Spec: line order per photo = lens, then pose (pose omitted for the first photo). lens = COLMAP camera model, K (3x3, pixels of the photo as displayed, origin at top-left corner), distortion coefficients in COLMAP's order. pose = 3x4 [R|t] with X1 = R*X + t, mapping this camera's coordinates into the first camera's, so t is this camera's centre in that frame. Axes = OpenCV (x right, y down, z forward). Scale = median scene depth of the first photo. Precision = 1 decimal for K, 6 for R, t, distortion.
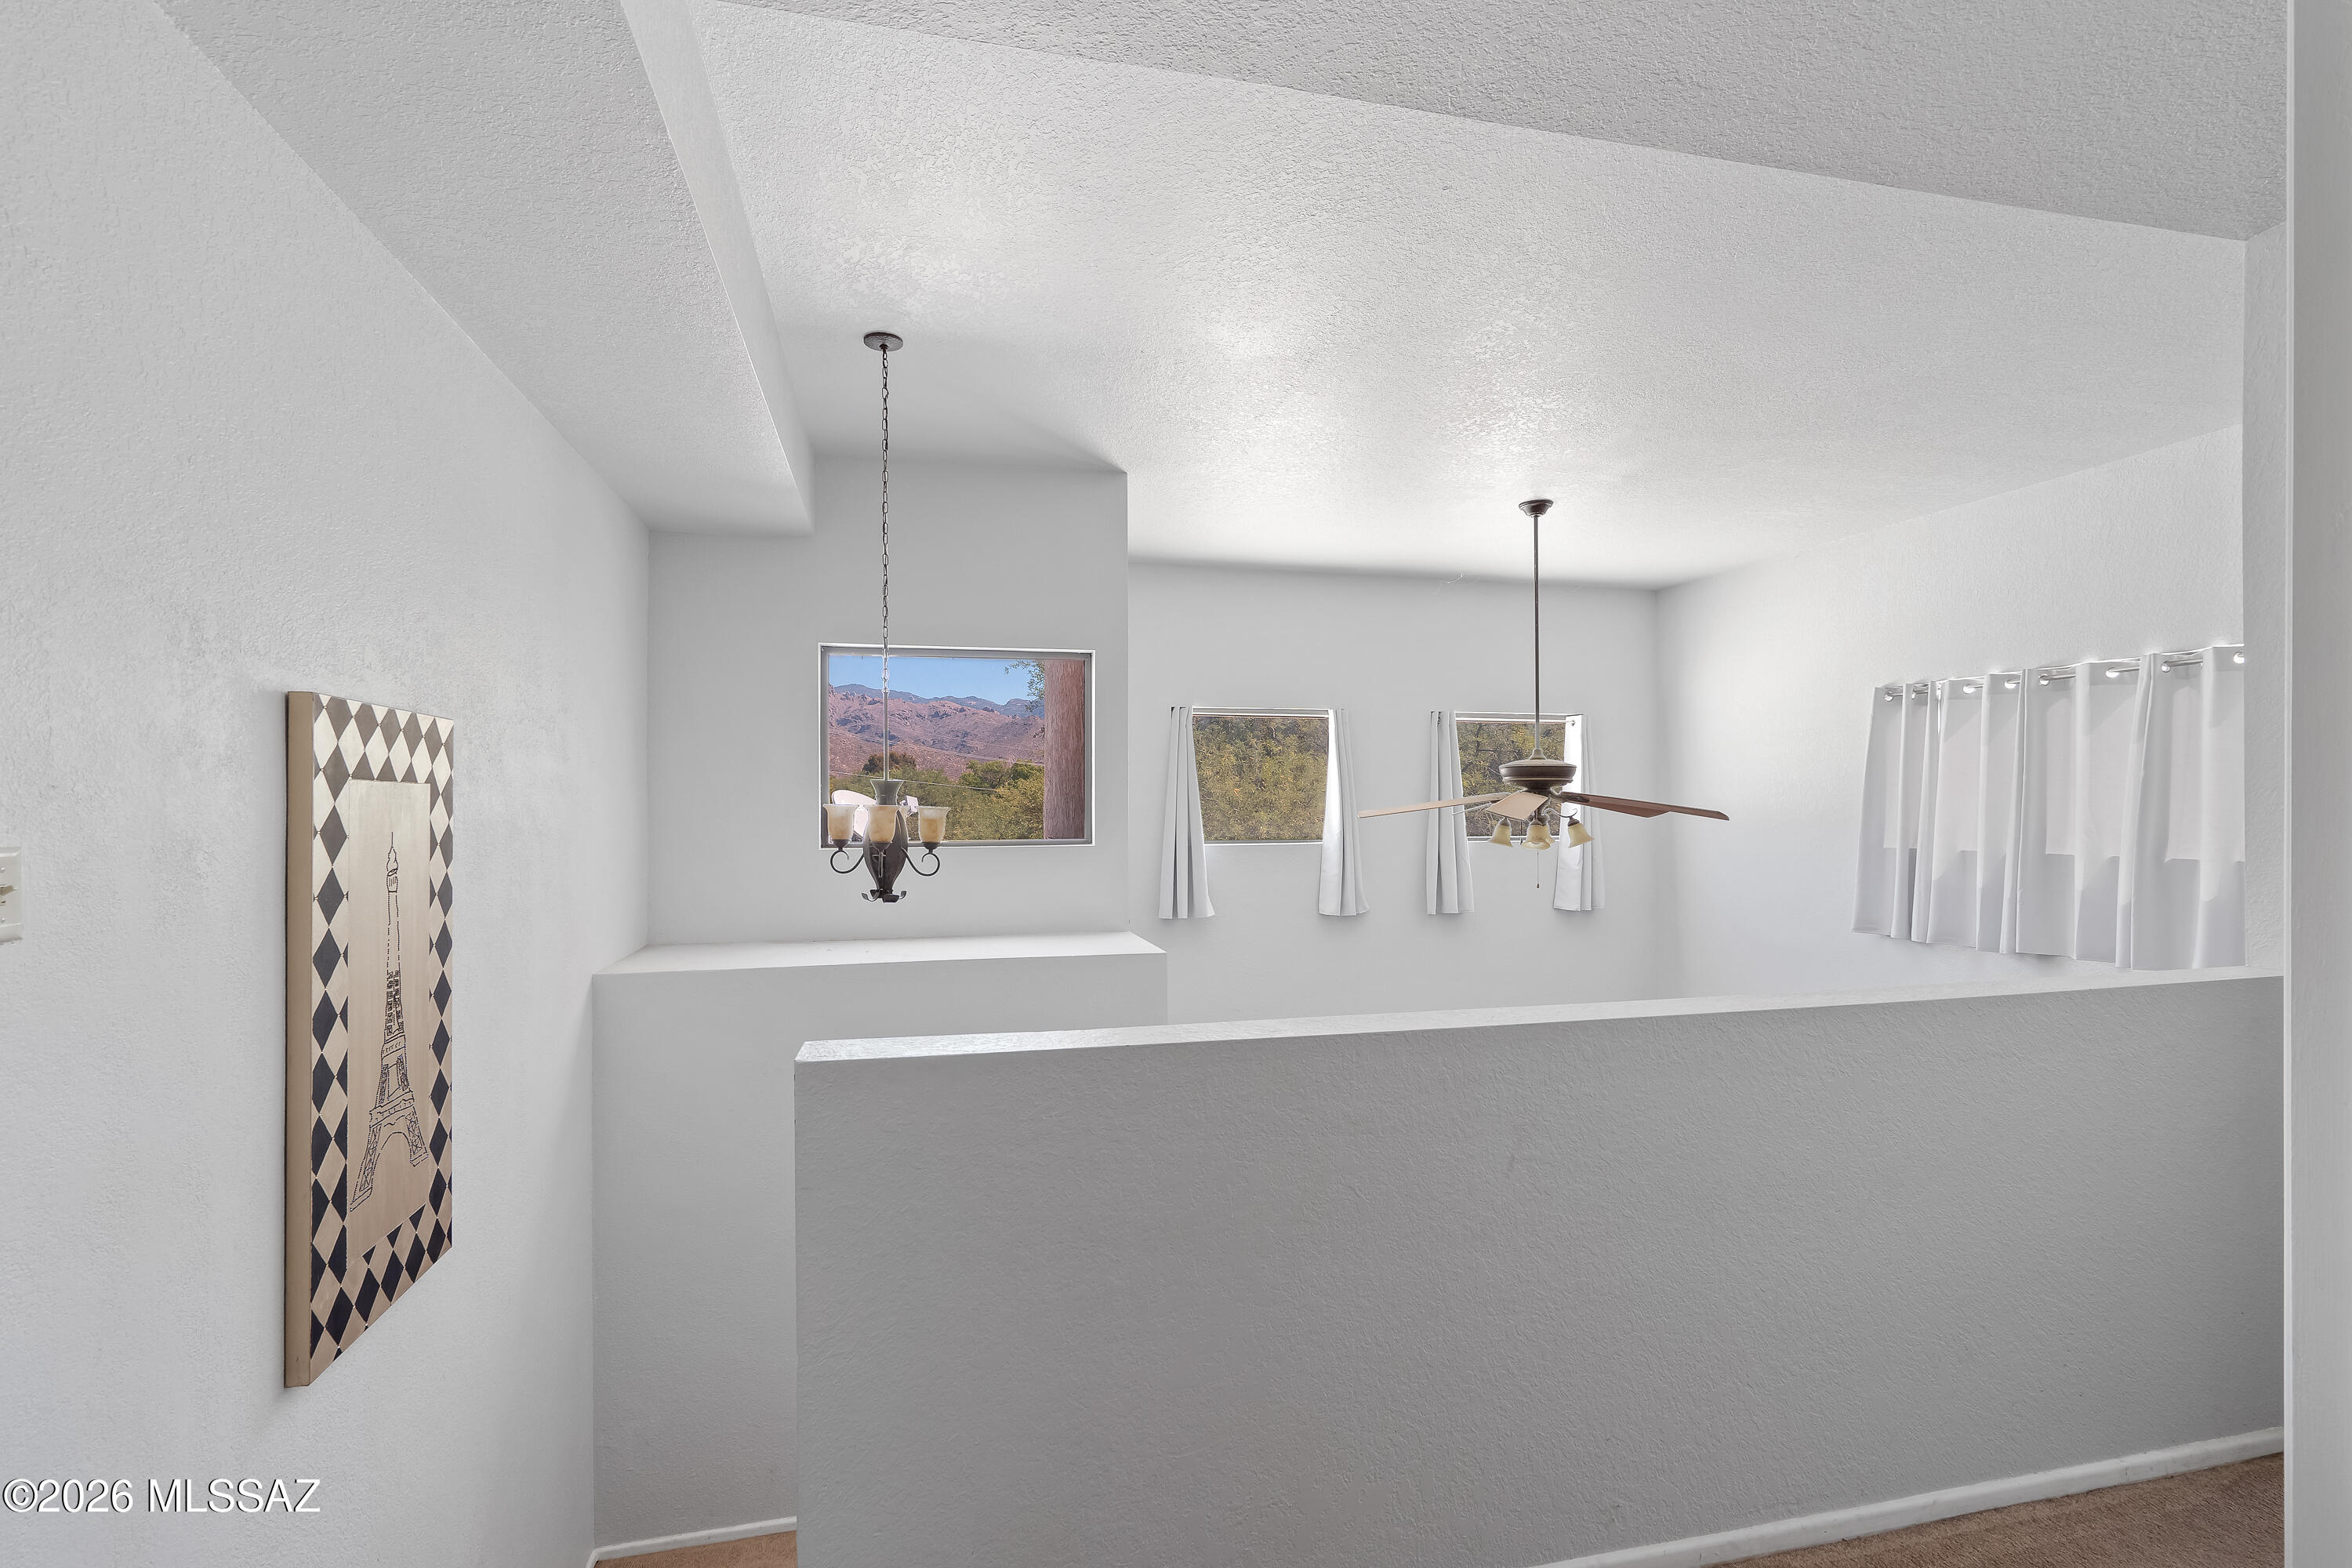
lens RADIAL K [[1067.8, 0, 1169.1], [0, 1067.8, 803.5], [0, 0, 1]] dist [-0.008863, 0.002088]
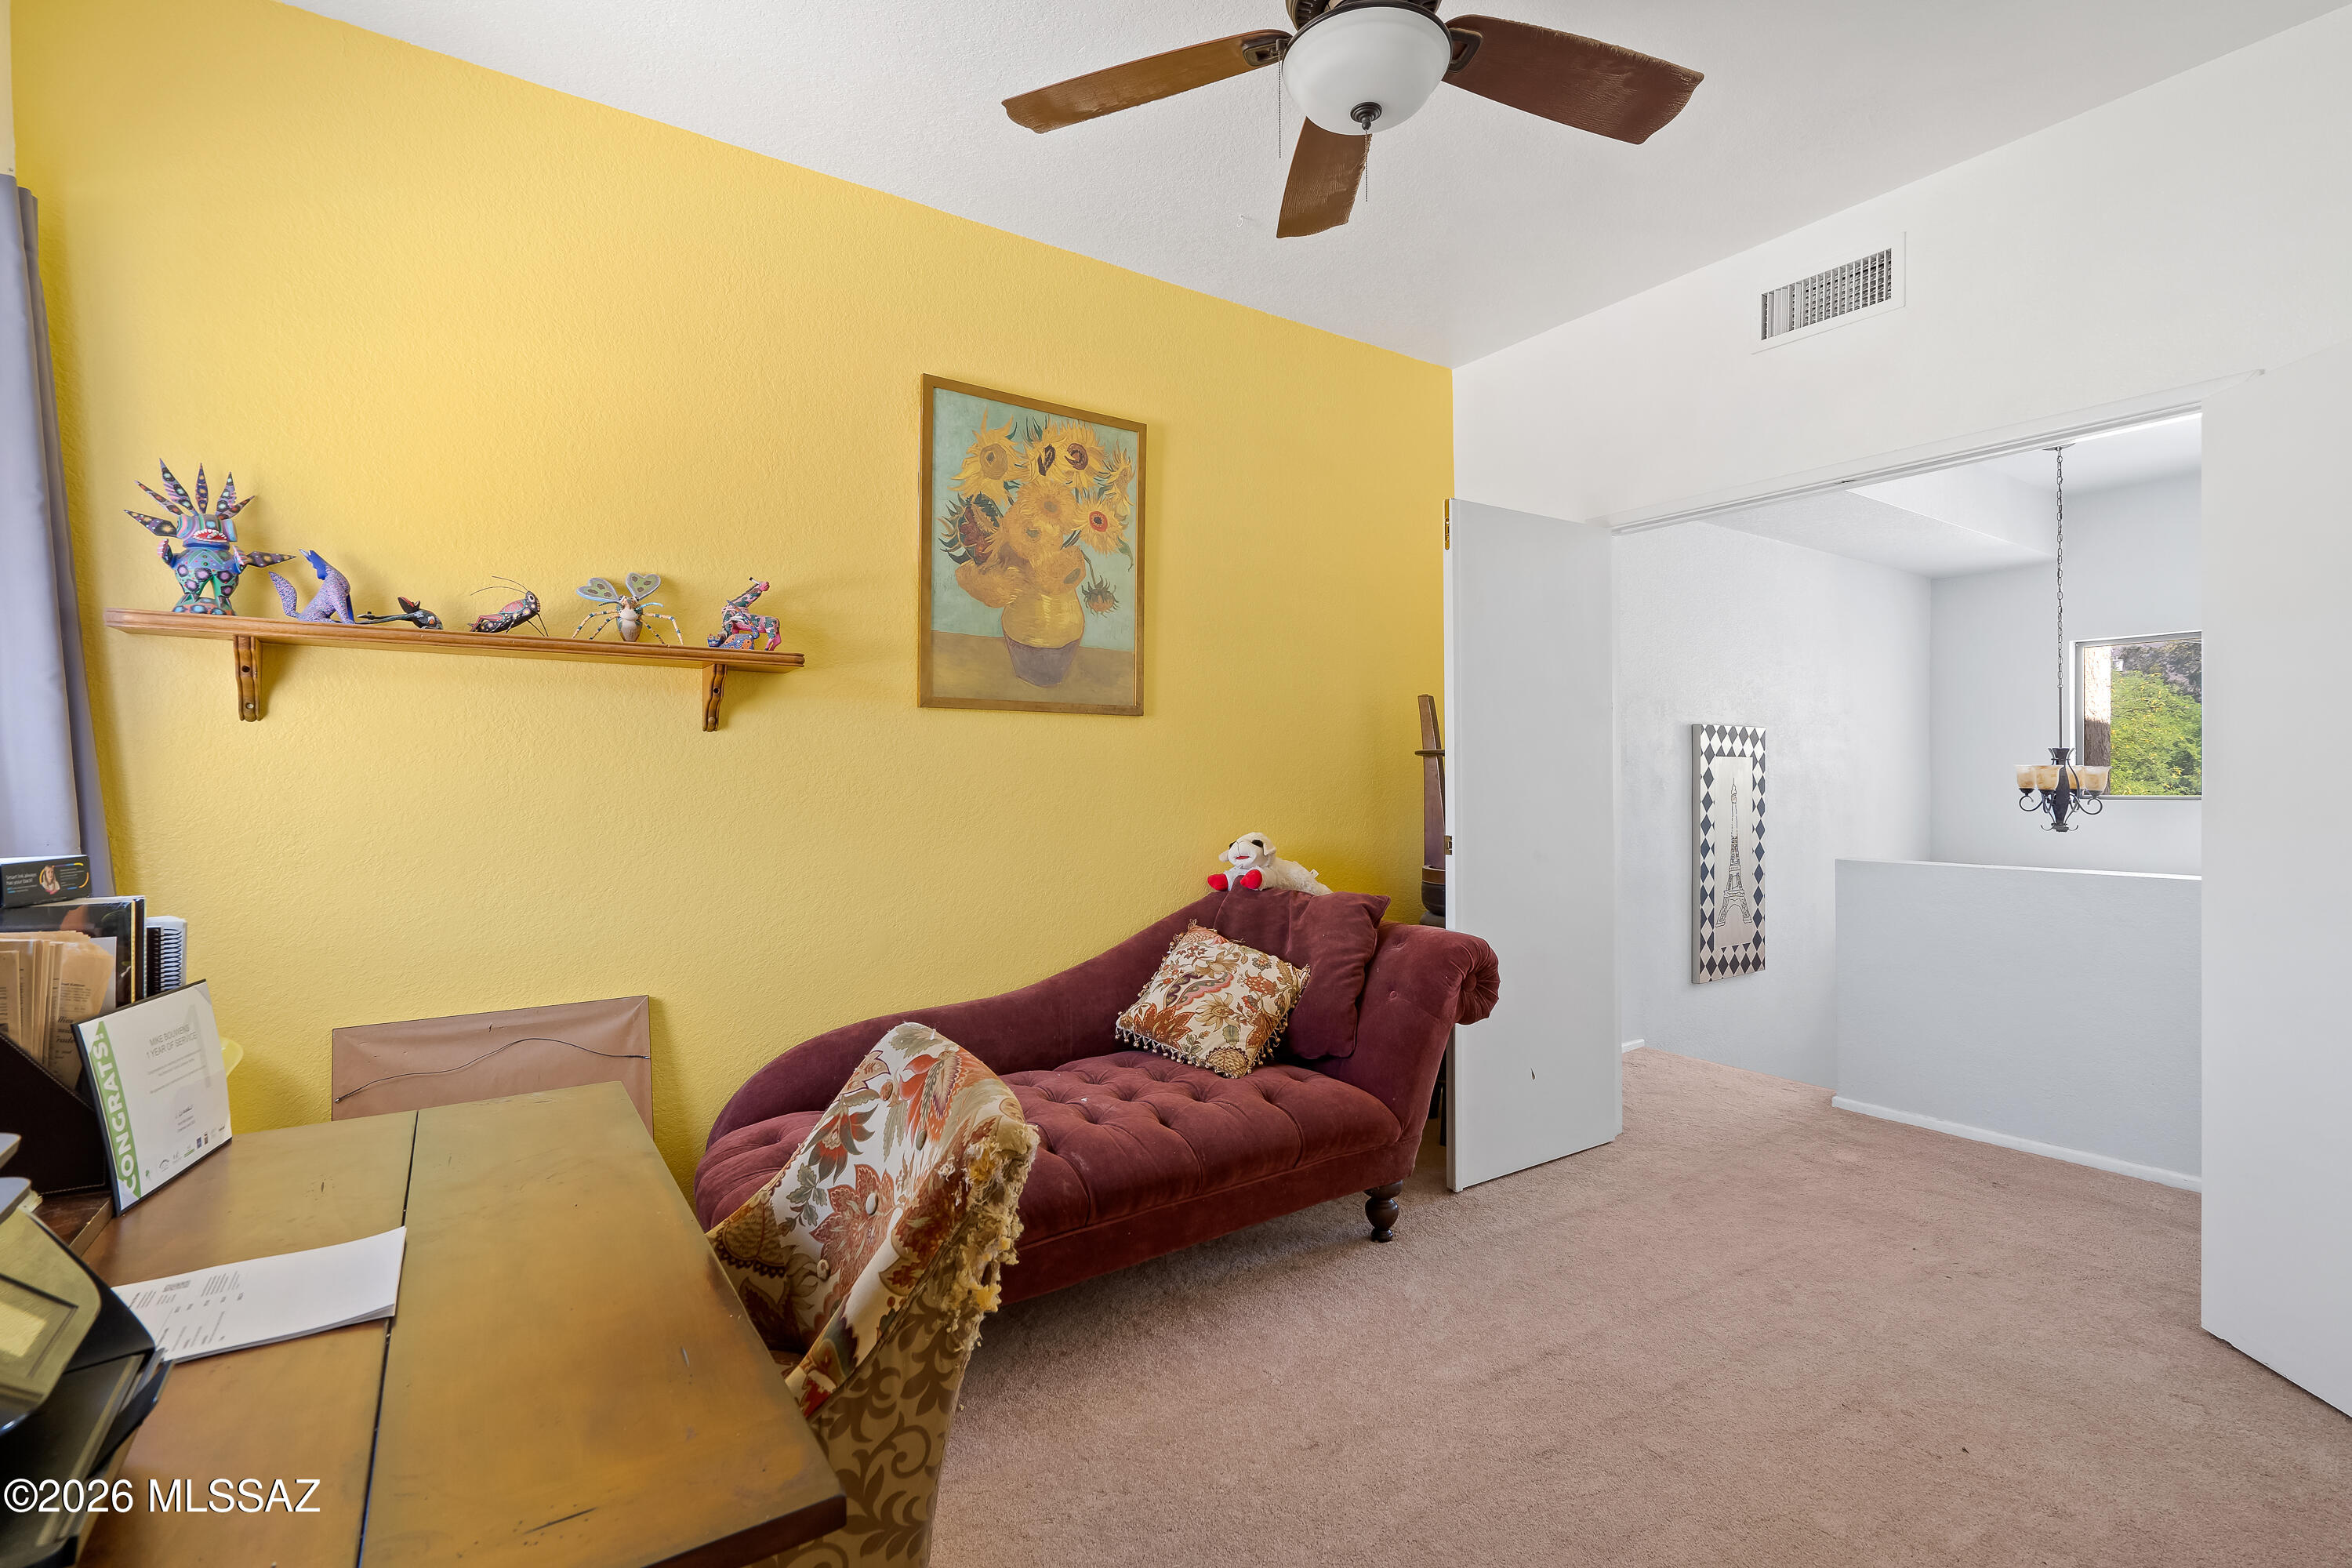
lens RADIAL K [[1067.8, 0, 1171.0], [0, 1067.8, 775.7], [0, 0, 1]] dist [-0.008863, 0.002088]
pose [[0.350131, -0.000048, -0.936701, 1.005835], [0.006317, 0.999977, 0.002310, 0.008008], [0.936679, -0.006726, 0.350124, -0.962116]]
